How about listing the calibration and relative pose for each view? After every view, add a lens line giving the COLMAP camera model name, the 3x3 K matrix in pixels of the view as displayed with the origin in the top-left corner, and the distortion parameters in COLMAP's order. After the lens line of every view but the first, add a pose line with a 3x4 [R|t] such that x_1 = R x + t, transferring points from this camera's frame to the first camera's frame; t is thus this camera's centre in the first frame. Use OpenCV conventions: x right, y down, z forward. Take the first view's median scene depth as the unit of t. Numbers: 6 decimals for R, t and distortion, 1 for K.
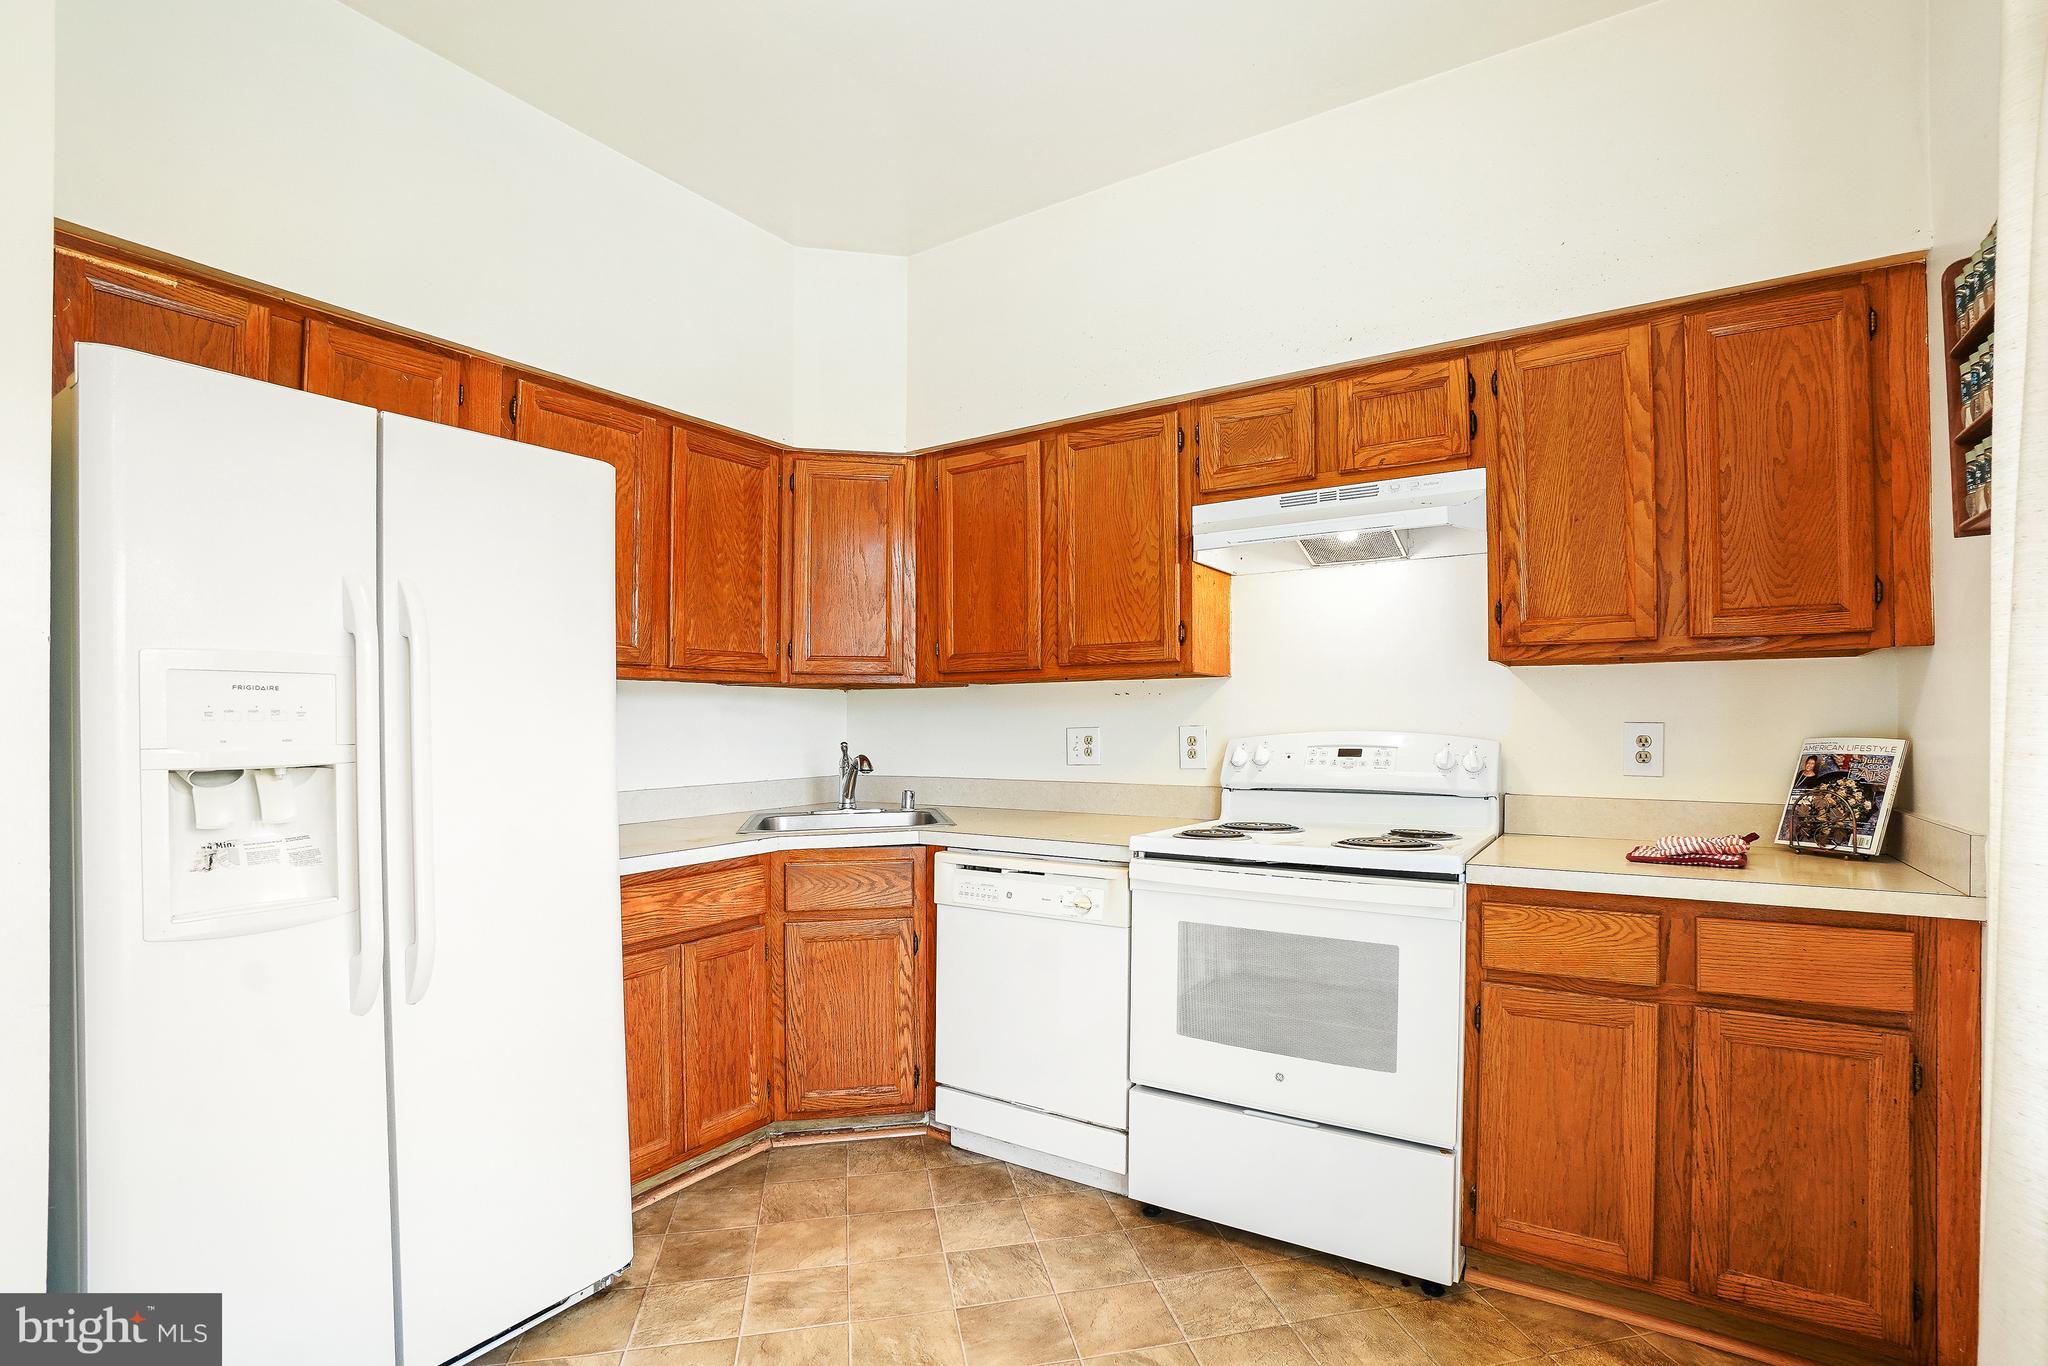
lens RADIAL K [[966.9, 0, 1060.3], [0, 966.9, 727.6], [0, 0, 1]] dist [-0.022978, 0.005654]
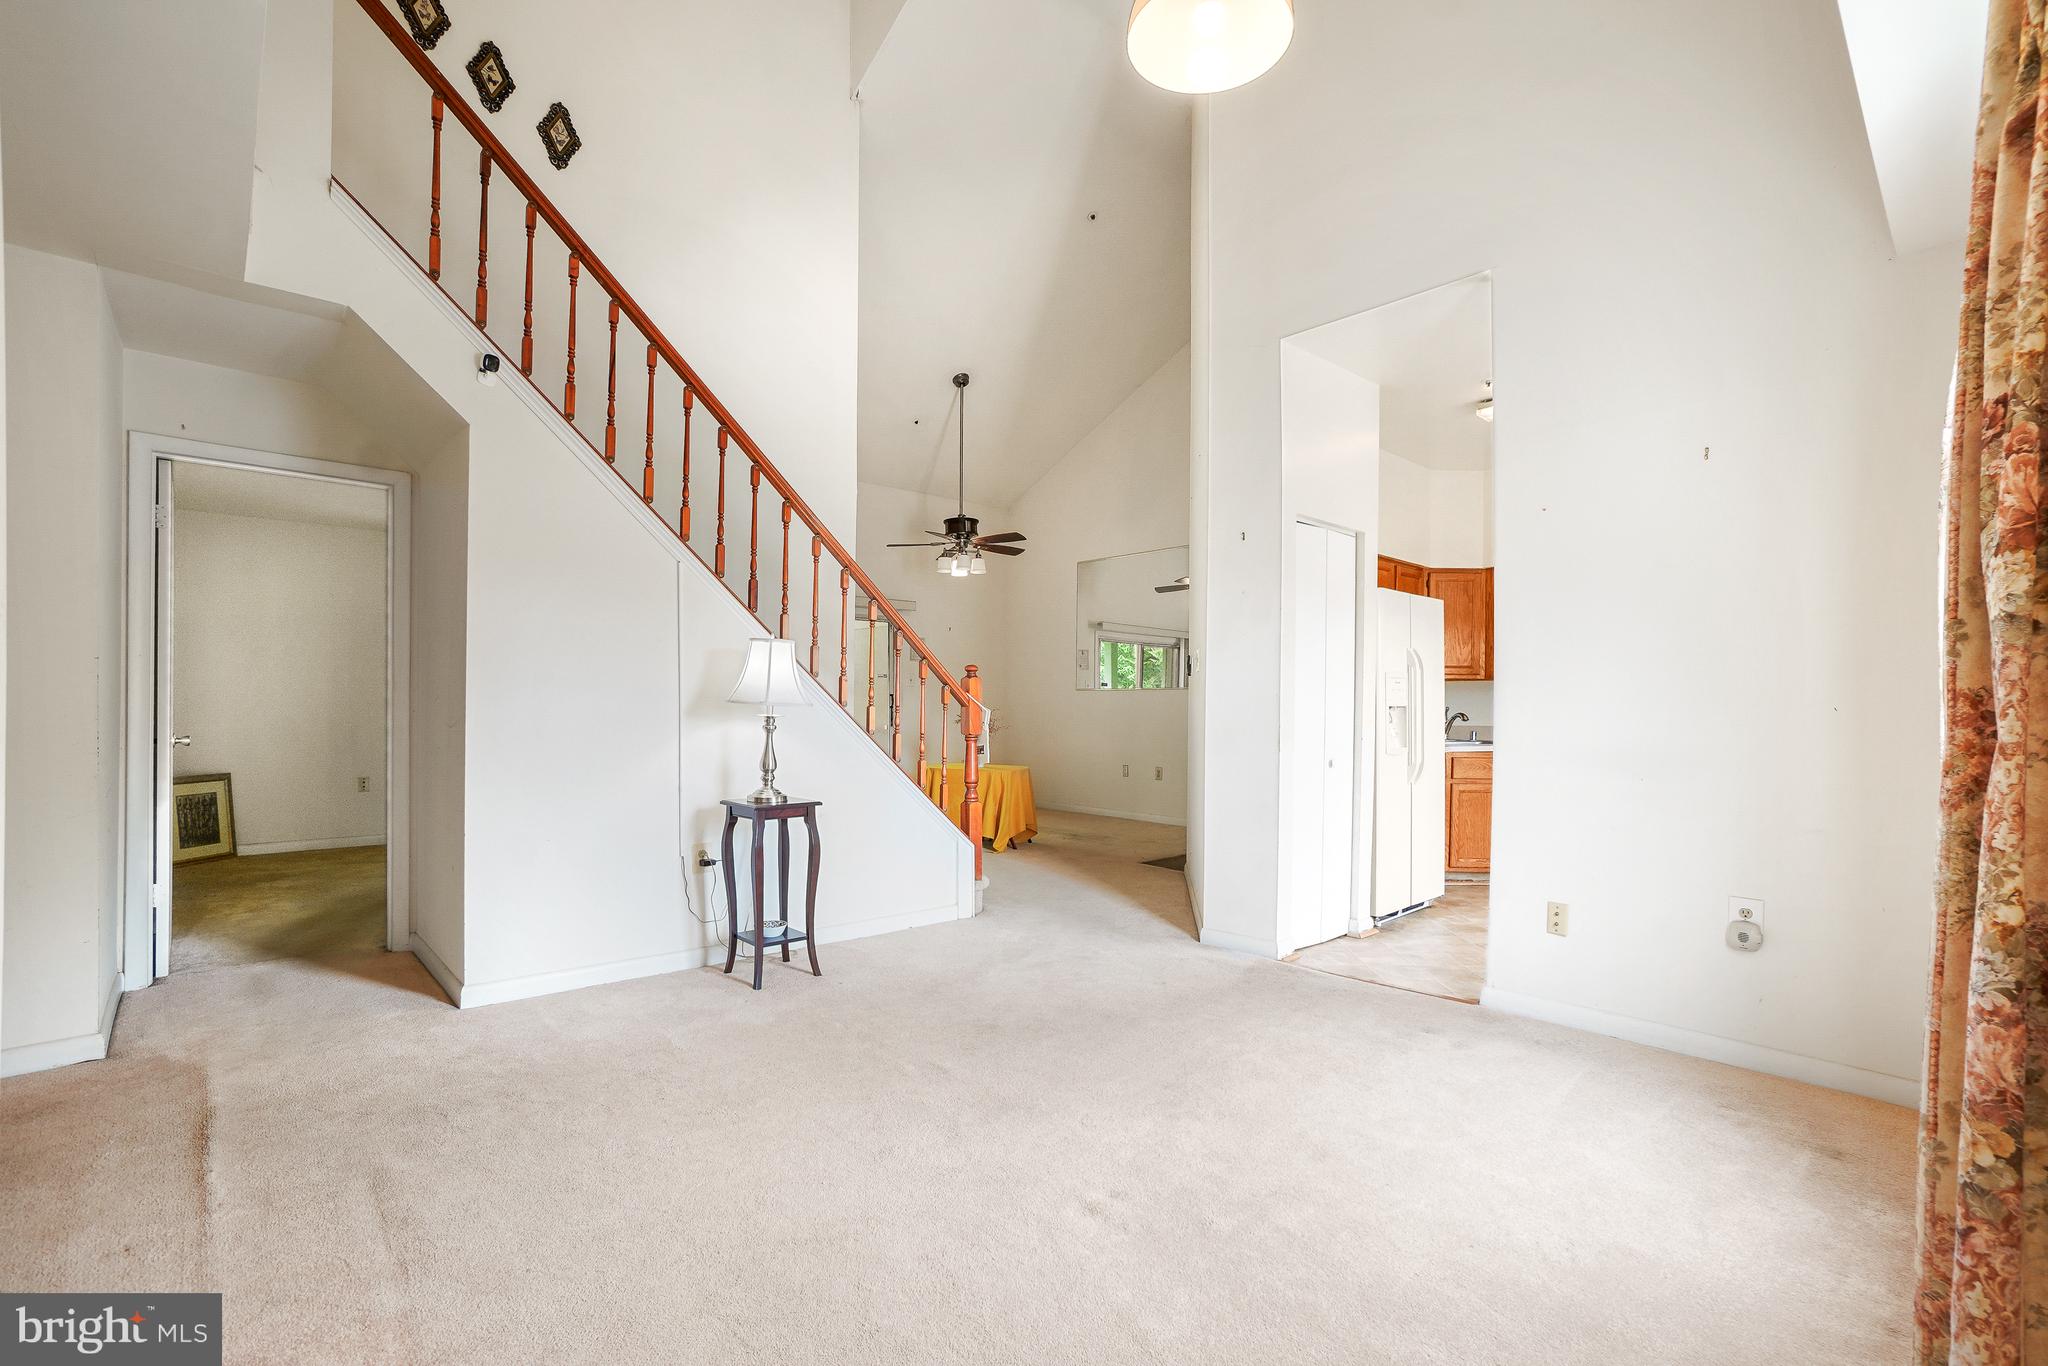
lens RADIAL K [[911.4, 0, 1080.1], [0, 911.4, 711.1], [0, 0, 1]] dist [-0.010004, 0.003074]
pose [[0.976558, 0.015391, -0.214702, -0.725574], [-0.014893, 0.999881, 0.003938, 0.036407], [0.214738, -0.000648, 0.976672, -1.372629]]
